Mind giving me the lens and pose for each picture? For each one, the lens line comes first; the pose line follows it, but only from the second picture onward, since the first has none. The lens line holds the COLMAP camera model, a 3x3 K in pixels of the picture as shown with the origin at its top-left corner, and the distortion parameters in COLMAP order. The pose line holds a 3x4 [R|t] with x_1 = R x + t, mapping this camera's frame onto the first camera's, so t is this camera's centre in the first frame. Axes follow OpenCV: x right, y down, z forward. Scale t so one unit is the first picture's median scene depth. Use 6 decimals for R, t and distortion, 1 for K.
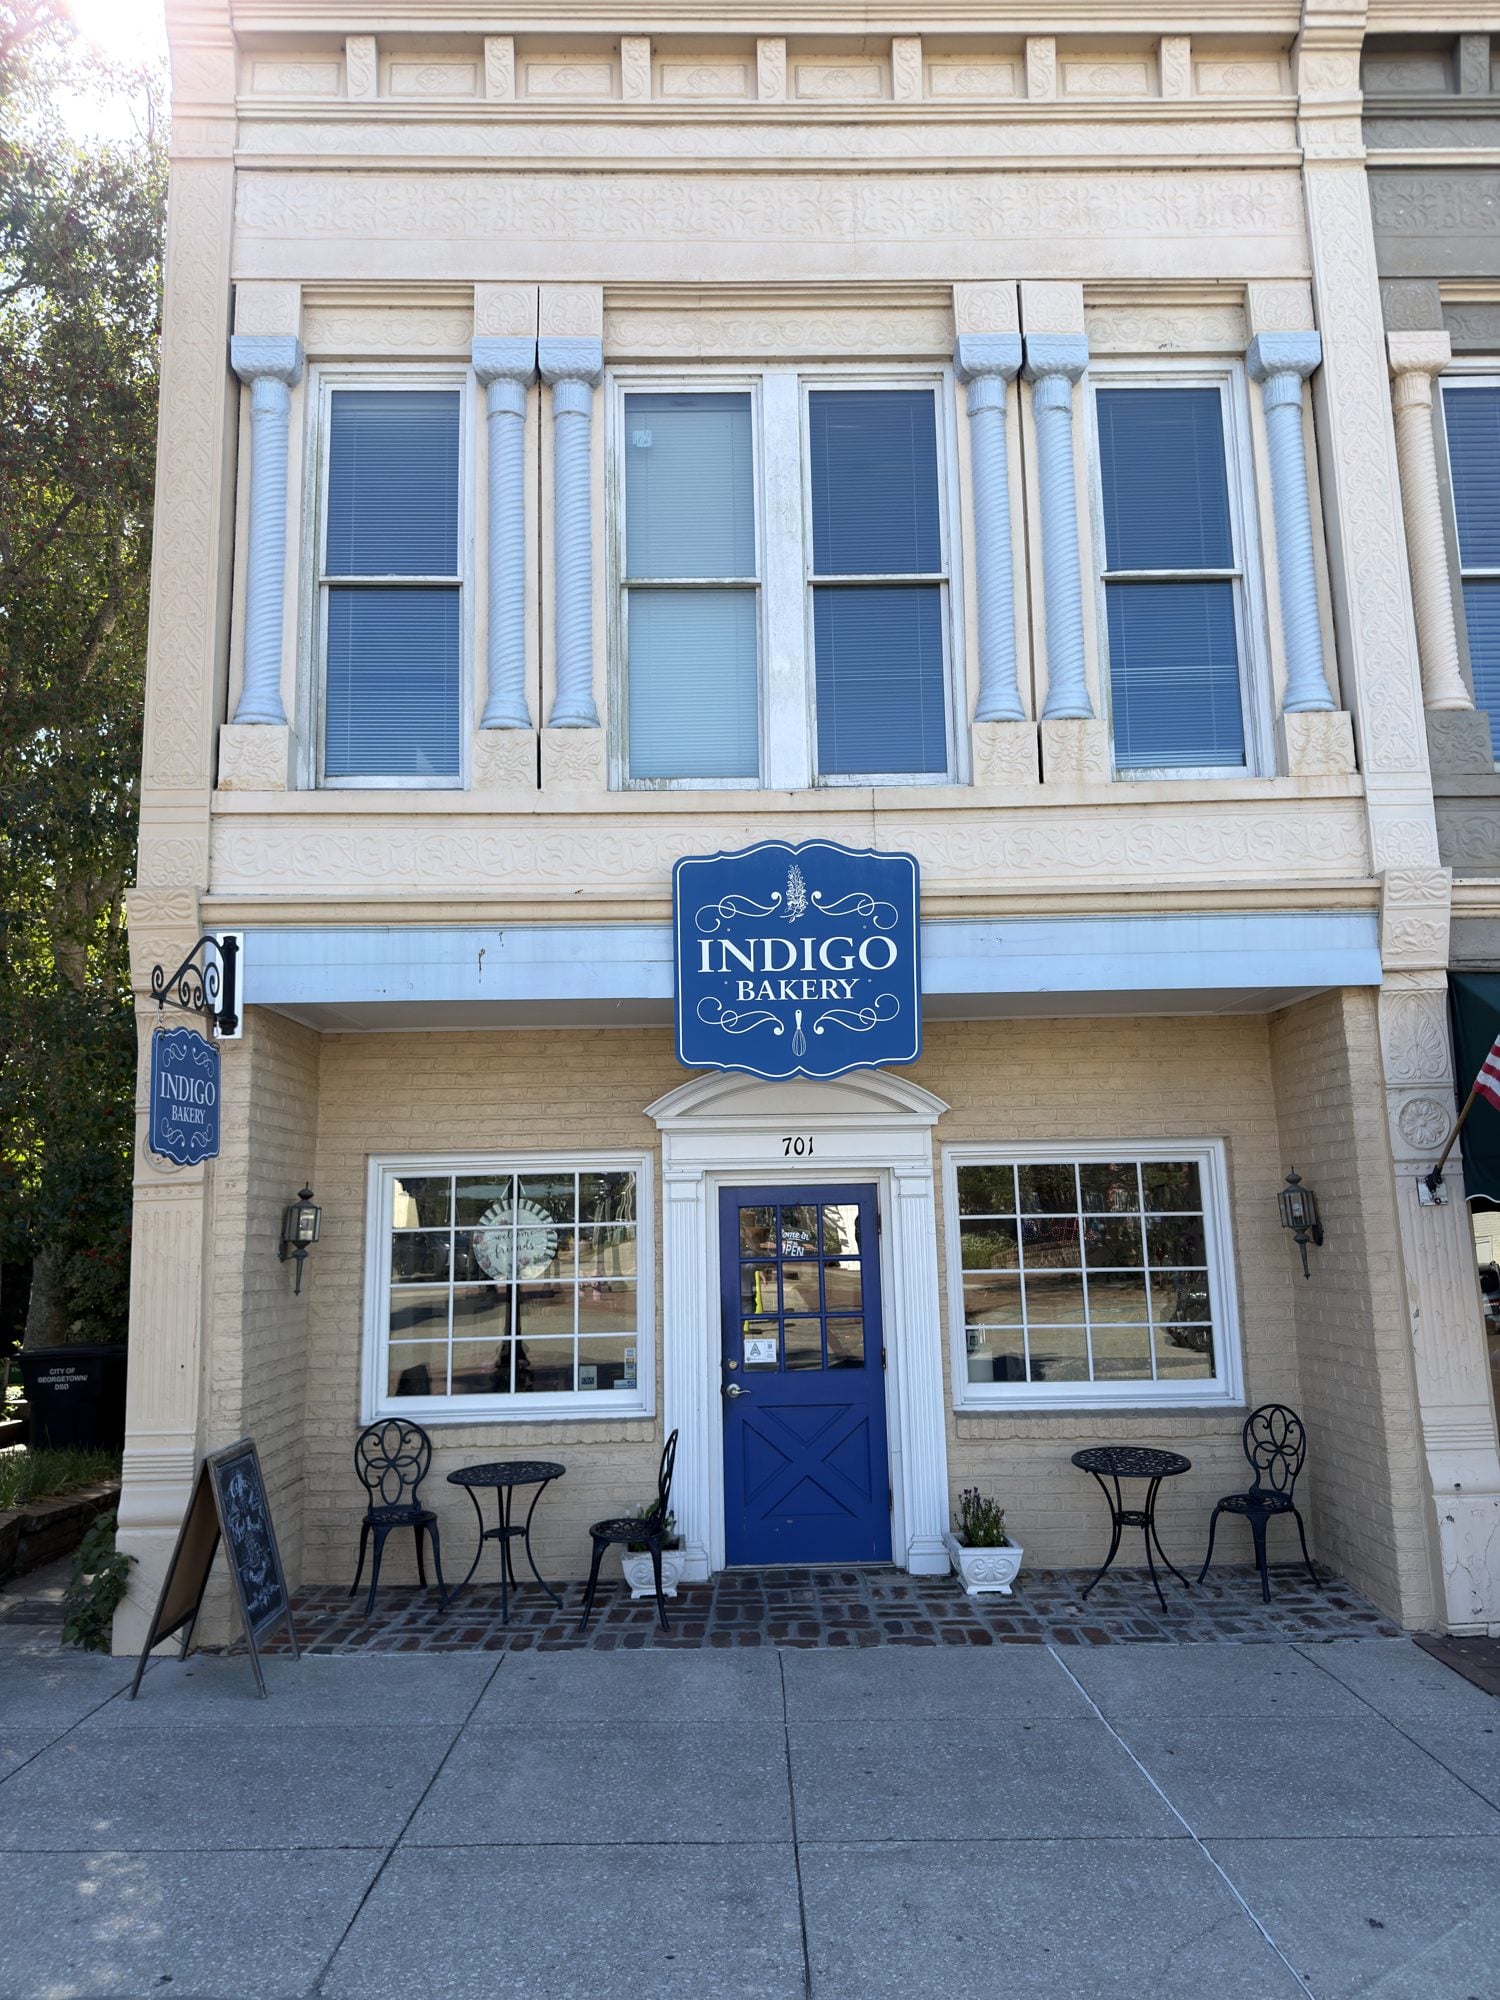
lens RADIAL K [[1427.1, 0, 762.1], [0, 1427.1, 998.2], [0, 0, 1]] dist [0.069612, -0.079349]
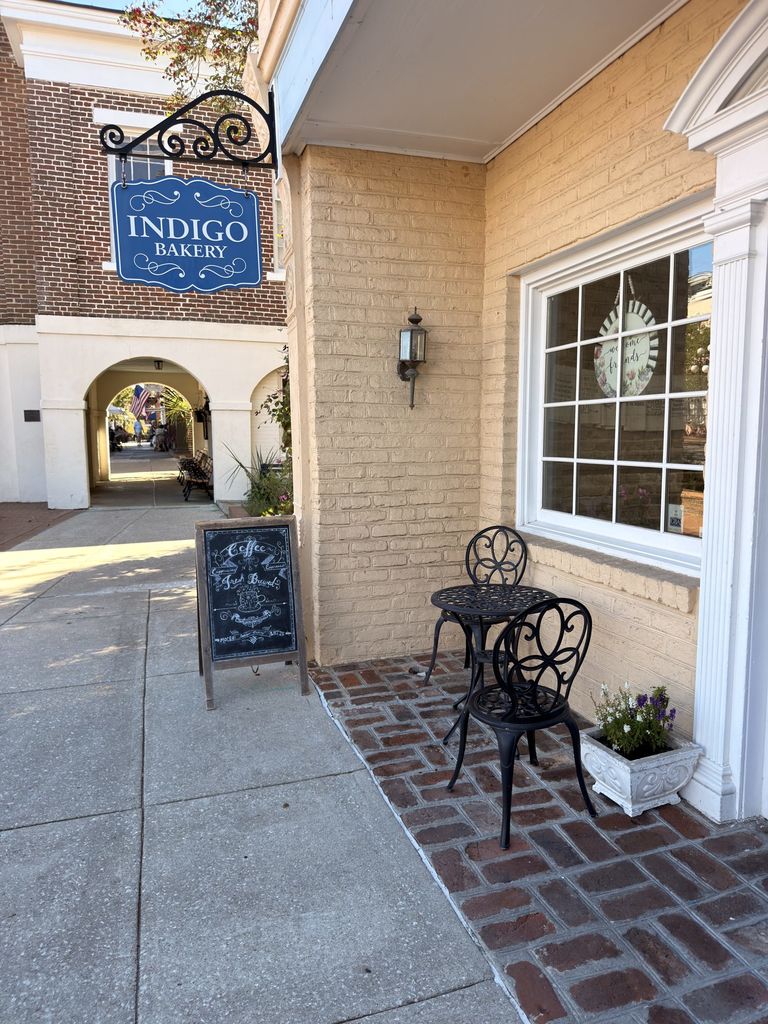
lens RADIAL K [[730.7, 0, 390.2], [0, 730.7, 511.1], [0, 0, 1]] dist [0.069612, -0.079349]
pose [[0.299300, 0.128485, -0.945469, 0.230479], [0.152617, 0.971688, 0.180361, 0.175501], [0.941875, -0.198277, 0.271217, 0.796891]]
